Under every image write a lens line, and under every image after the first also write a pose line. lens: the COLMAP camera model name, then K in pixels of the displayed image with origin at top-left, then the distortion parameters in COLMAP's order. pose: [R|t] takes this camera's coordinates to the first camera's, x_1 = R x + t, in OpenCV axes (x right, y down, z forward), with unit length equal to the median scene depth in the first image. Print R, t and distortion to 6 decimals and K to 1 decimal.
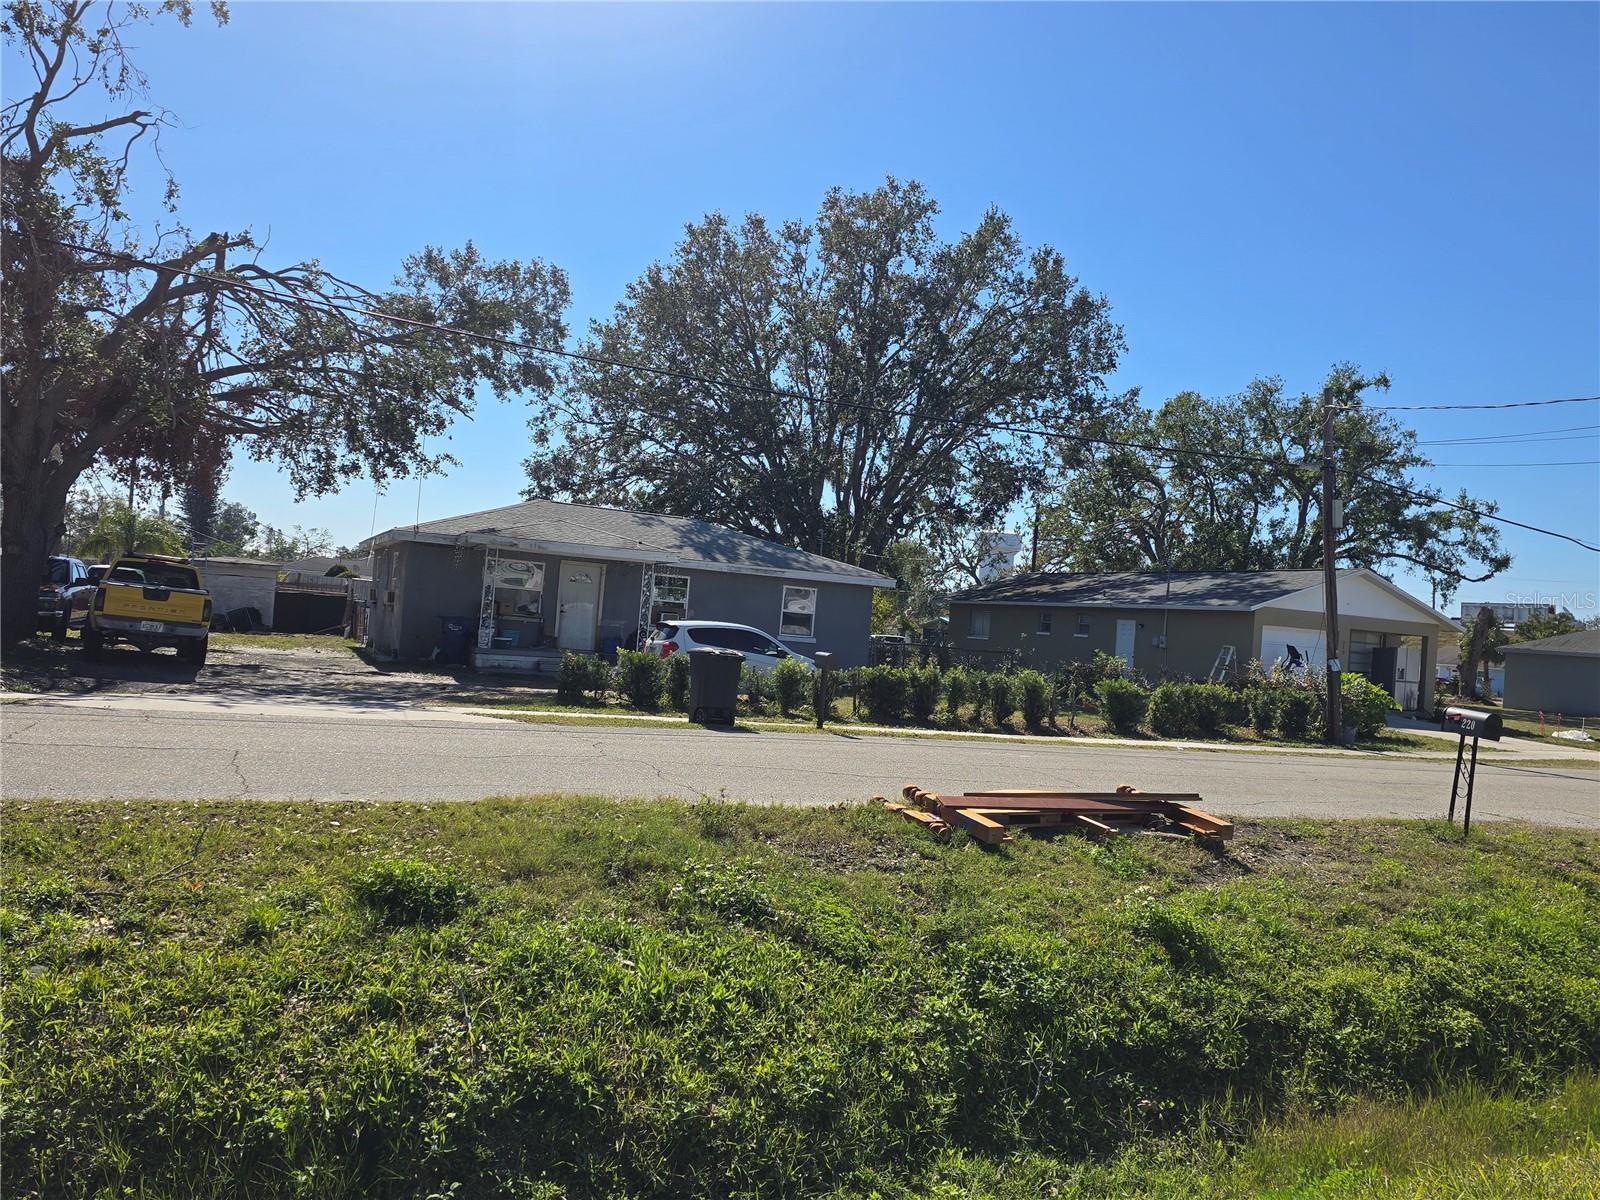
lens RADIAL K [[1225.3, 0, 781.1], [0, 1225.3, 569.3], [0, 0, 1]] dist [0.092212, -0.108580]
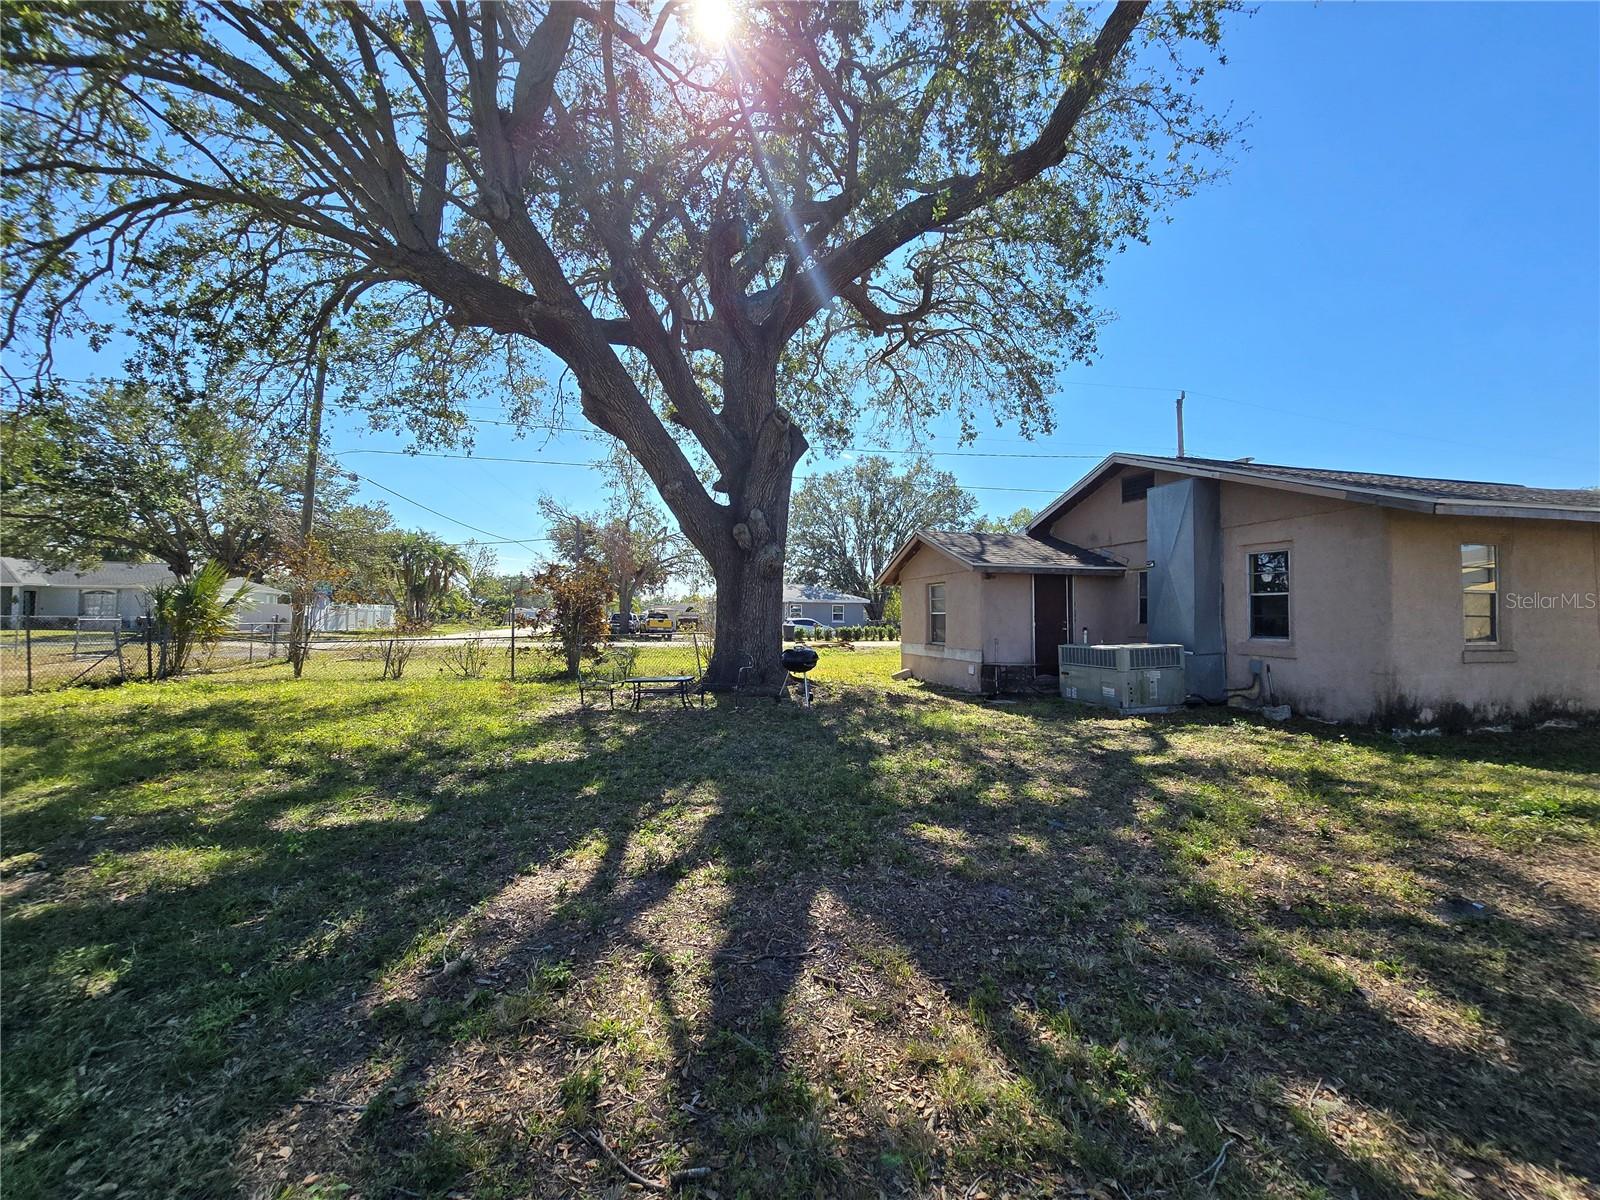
lens RADIAL K [[659.2, 0, 801.7], [0, 659.2, 593.9], [0, 0, 1]] dist [-0.003039, 0.000262]
pose [[0.983419, -0.075726, -0.164782, 0.223436], [0.076582, 0.997063, -0.001165, -0.021281], [0.164386, -0.011474, 0.986329, -0.742248]]
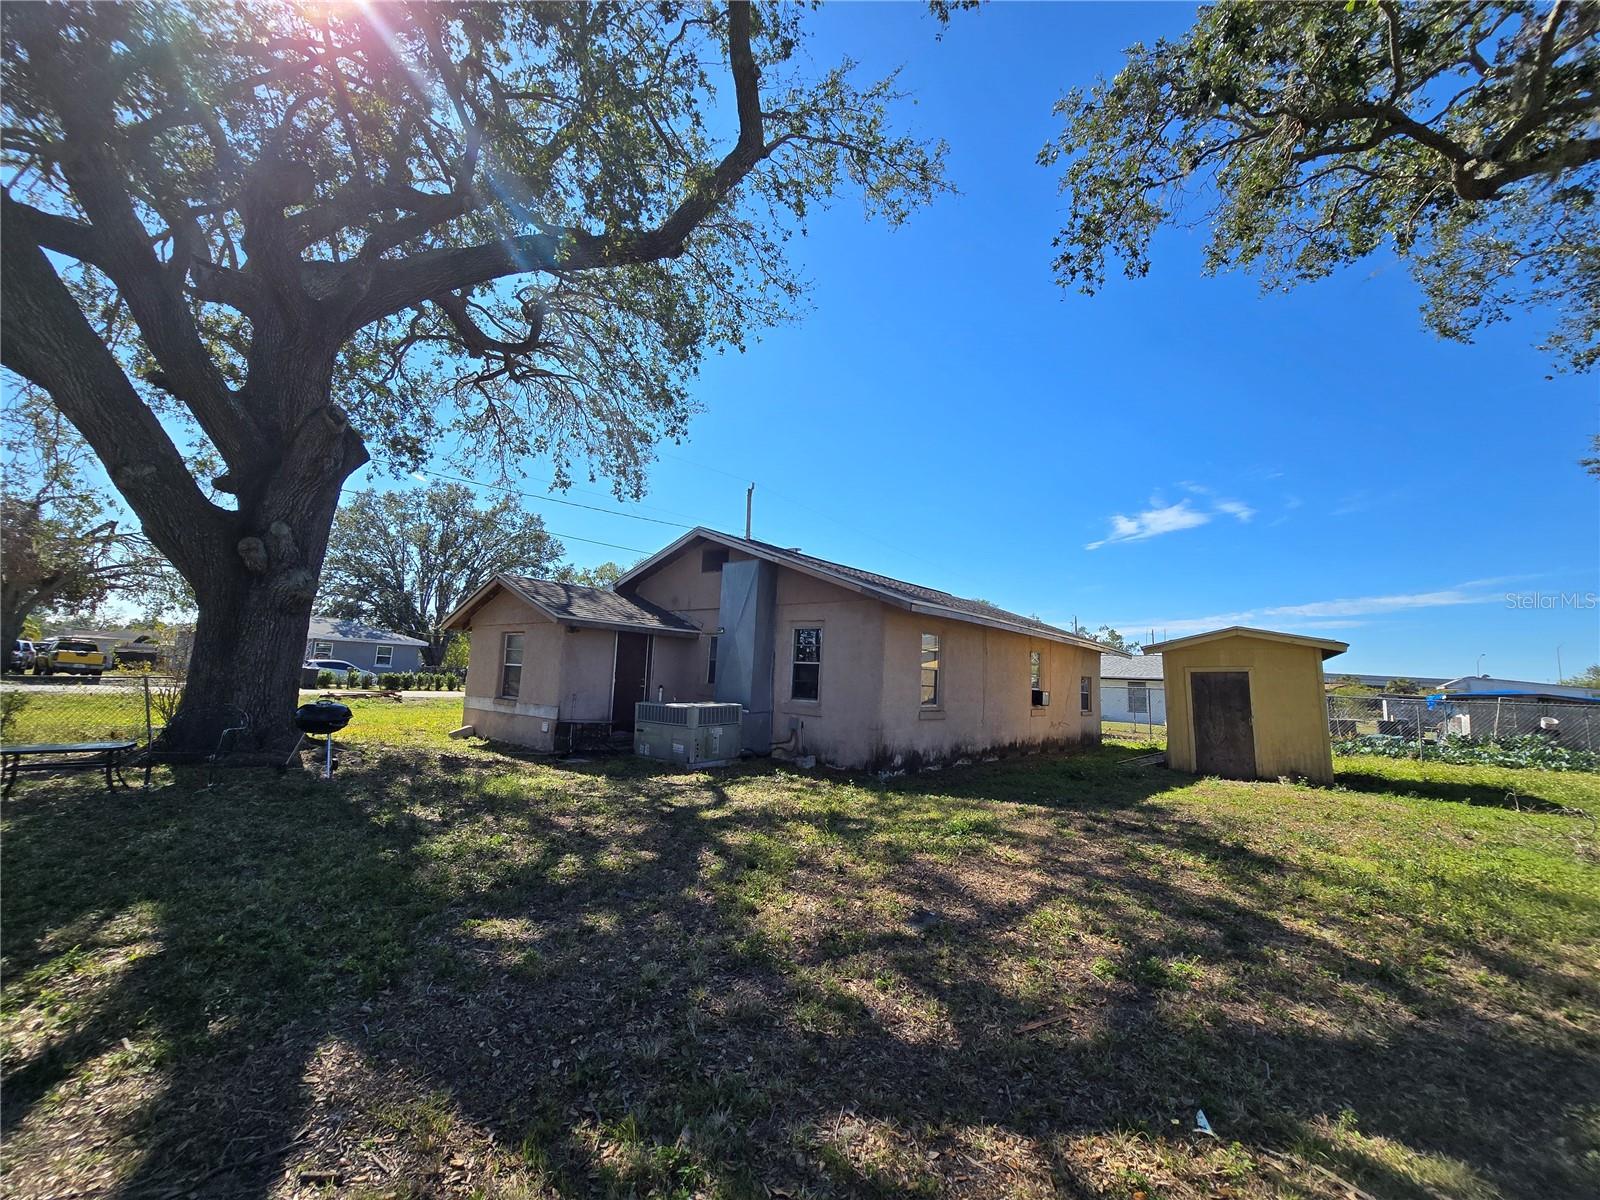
lens RADIAL K [[656.3, 0, 799.1], [0, 656.3, 592.3], [0, 0, 1]] dist [-0.001929, -0.000210]
pose [[0.900150, 0.022322, 0.435007, 0.221051], [0.002018, 0.998462, -0.055412, -0.024187], [-0.435575, 0.050757, 0.898720, -0.736270]]
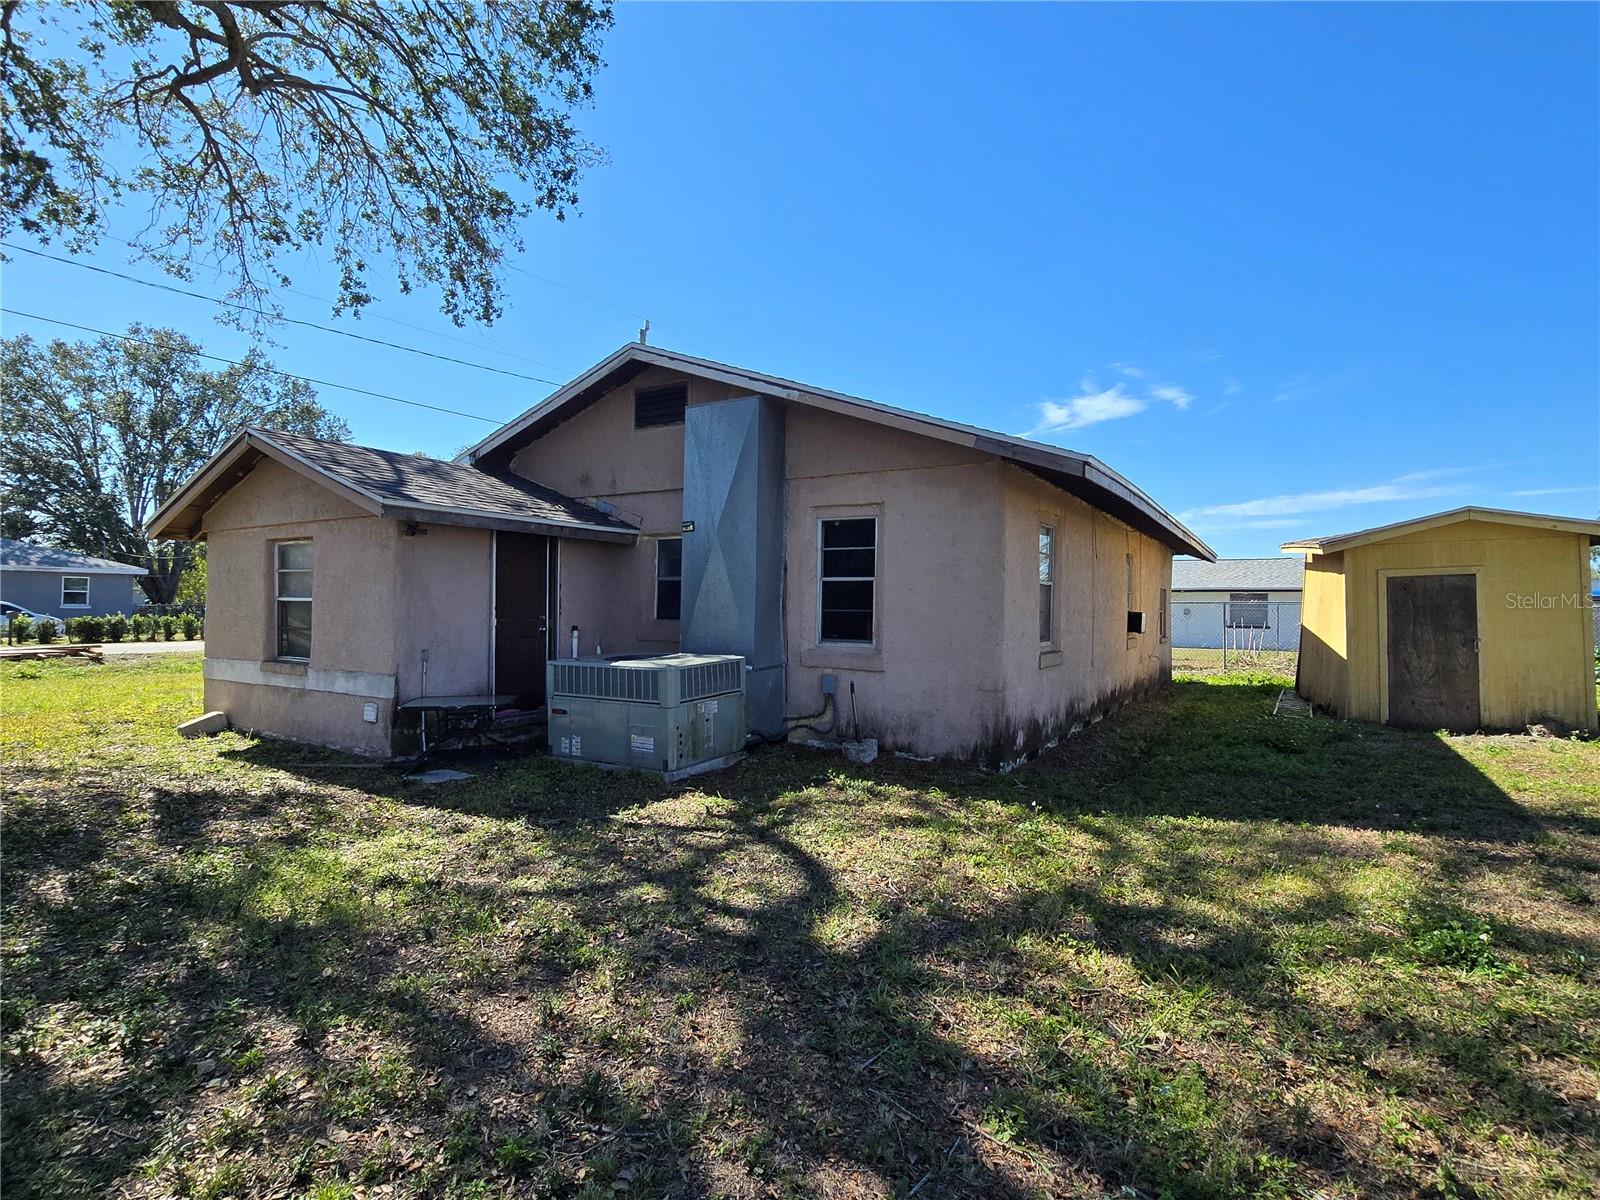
lens RADIAL K [[812.2, 0, 792.7], [0, 812.2, 588.0], [0, 0, 1]] dist [-0.002463, 0.000781]
pose [[0.823205, -0.053924, 0.565178, 0.223365], [0.023658, 0.997873, 0.060750, -0.017891], [-0.567252, -0.036638, 0.822729, -0.593875]]
